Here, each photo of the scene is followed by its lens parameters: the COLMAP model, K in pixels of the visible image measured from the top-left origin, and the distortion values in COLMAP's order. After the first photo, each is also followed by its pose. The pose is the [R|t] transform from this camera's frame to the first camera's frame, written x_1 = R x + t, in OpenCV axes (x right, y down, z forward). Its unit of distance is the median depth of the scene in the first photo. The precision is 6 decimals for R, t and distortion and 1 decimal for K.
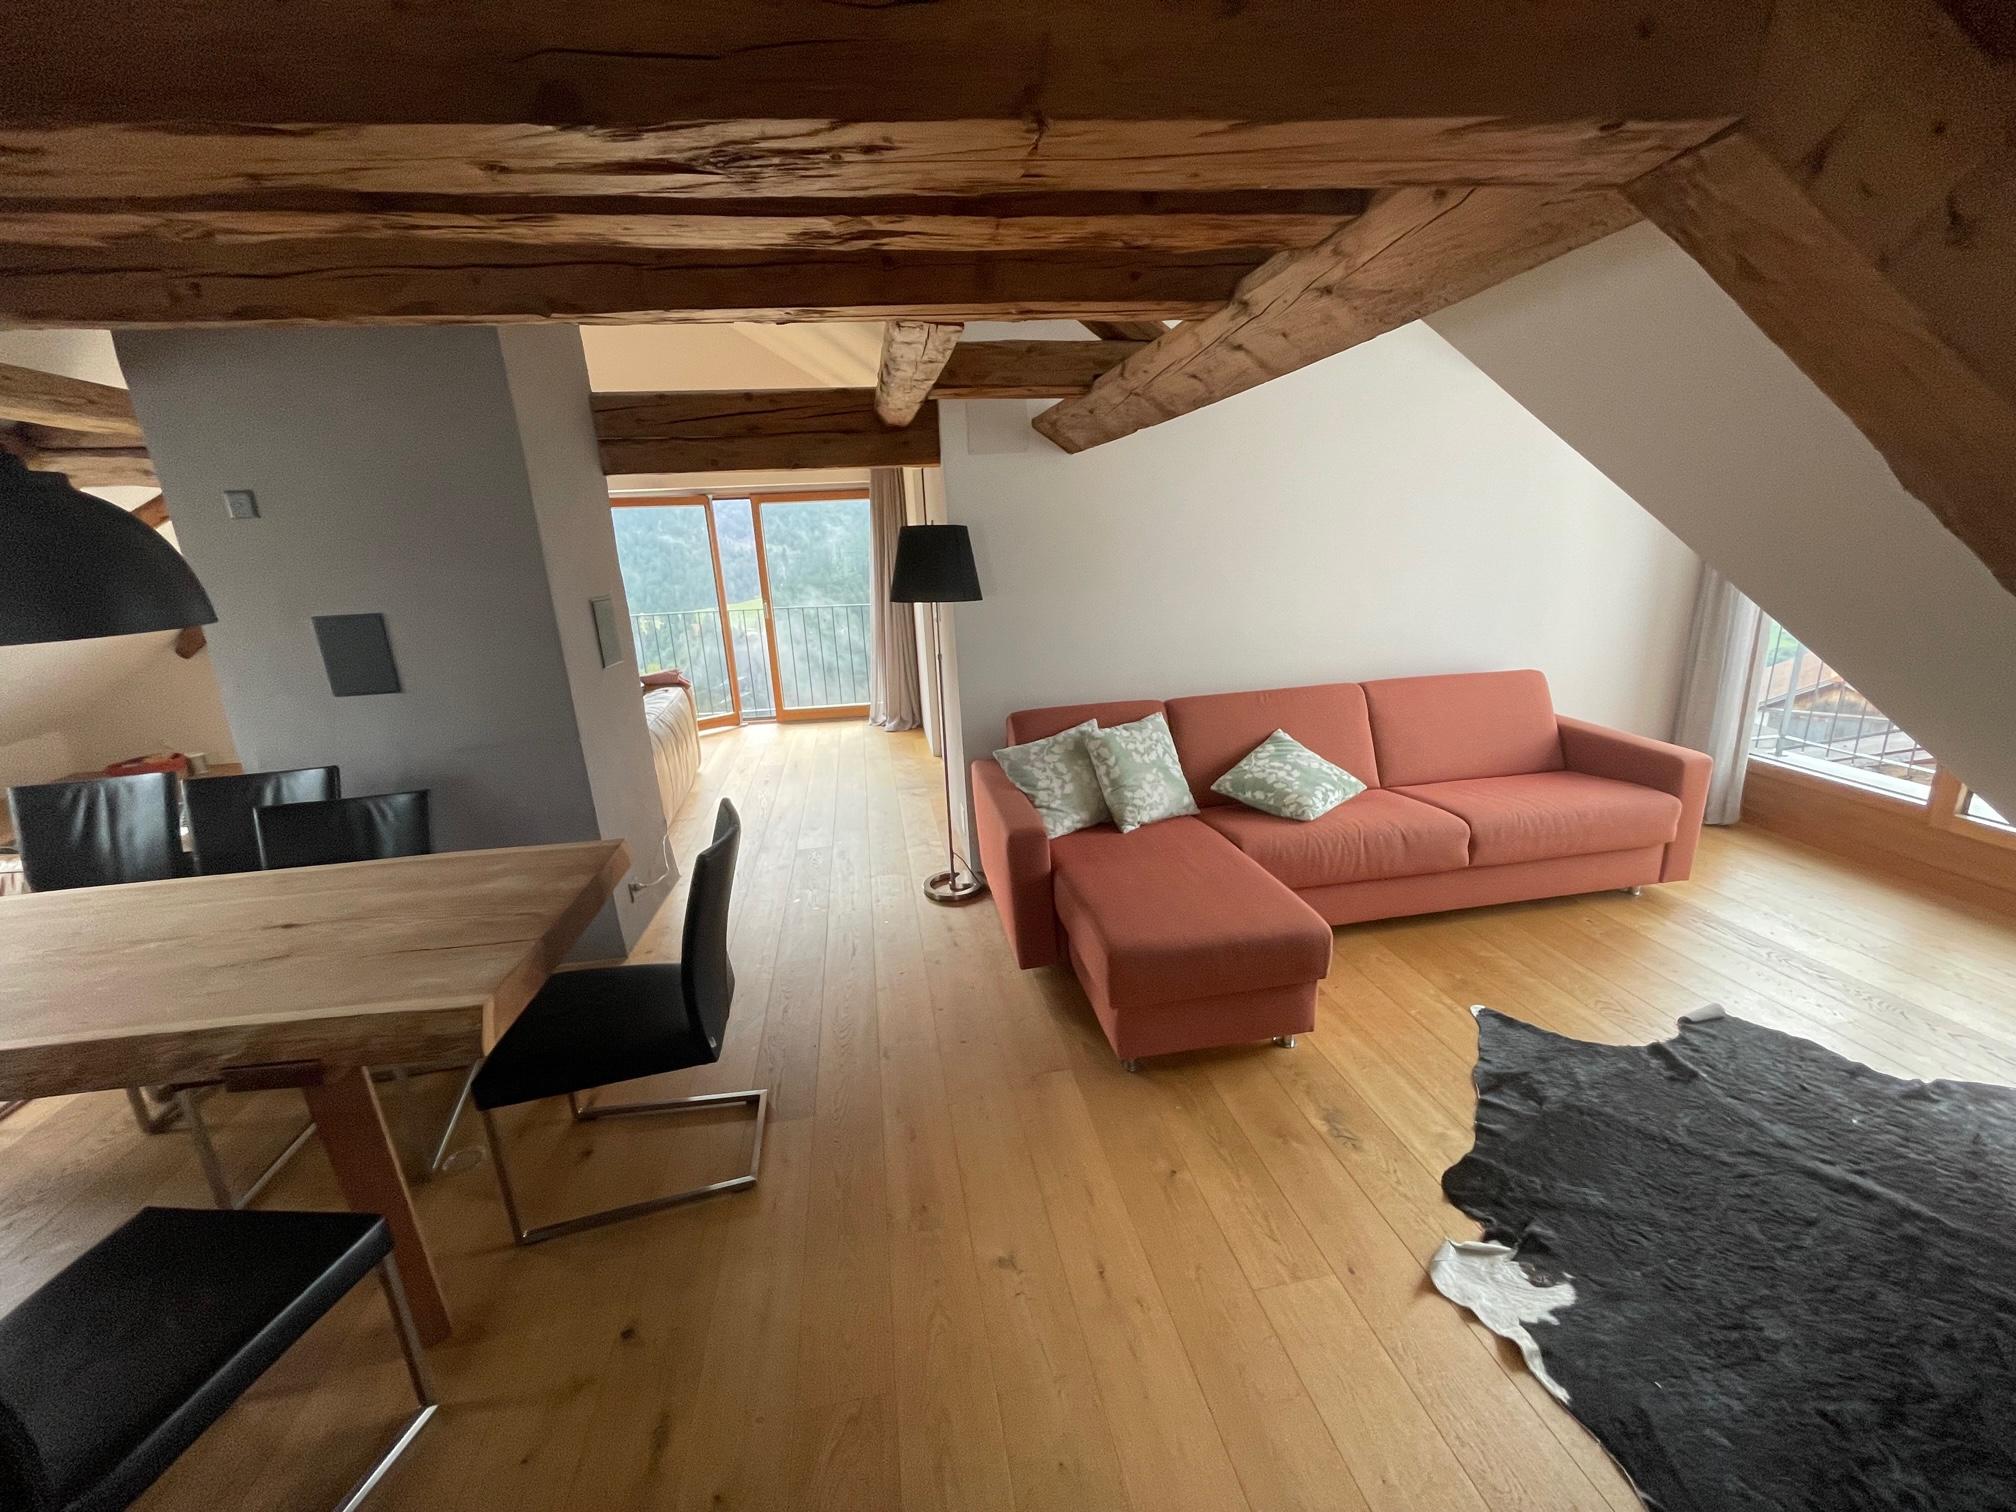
lens RADIAL K [[823.5, 0, 1013.0], [0, 823.5, 755.3], [0, 0, 1]] dist [0.000334, -0.000277]
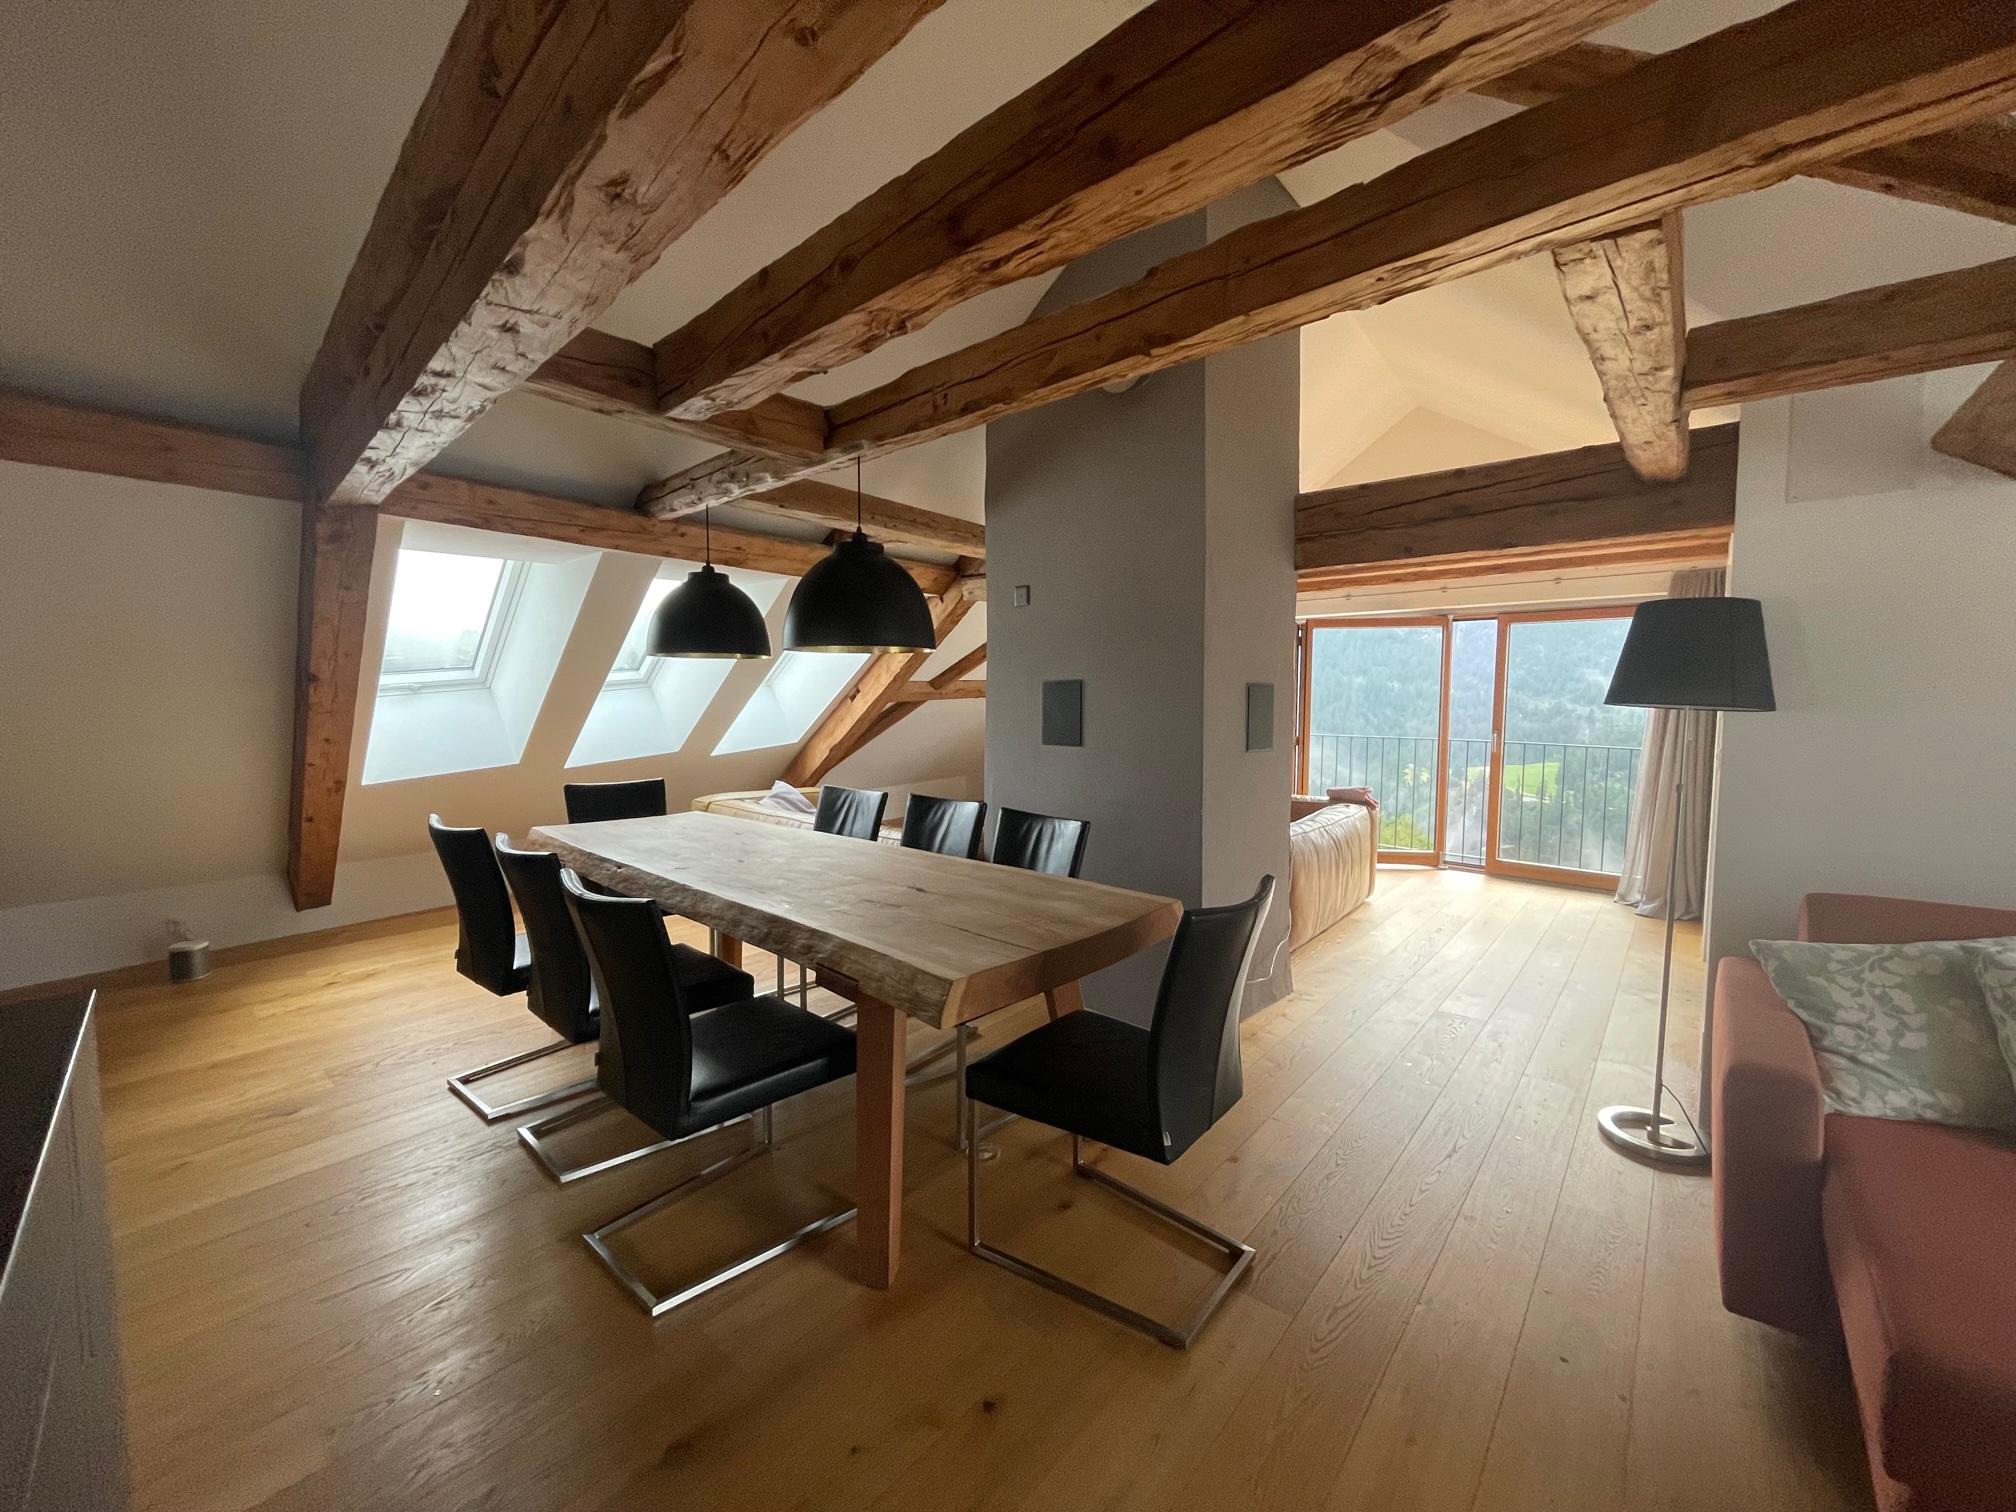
lens RADIAL K [[823.5, 0, 1009.1], [0, 823.5, 756.4], [0, 0, 1]] dist [0.000334, -0.000277]
pose [[0.633037, 0.101291, -0.767466, 0.088437], [-0.238442, 0.968715, -0.068825, 0.038522], [0.736484, 0.226565, 0.637385, 0.151777]]
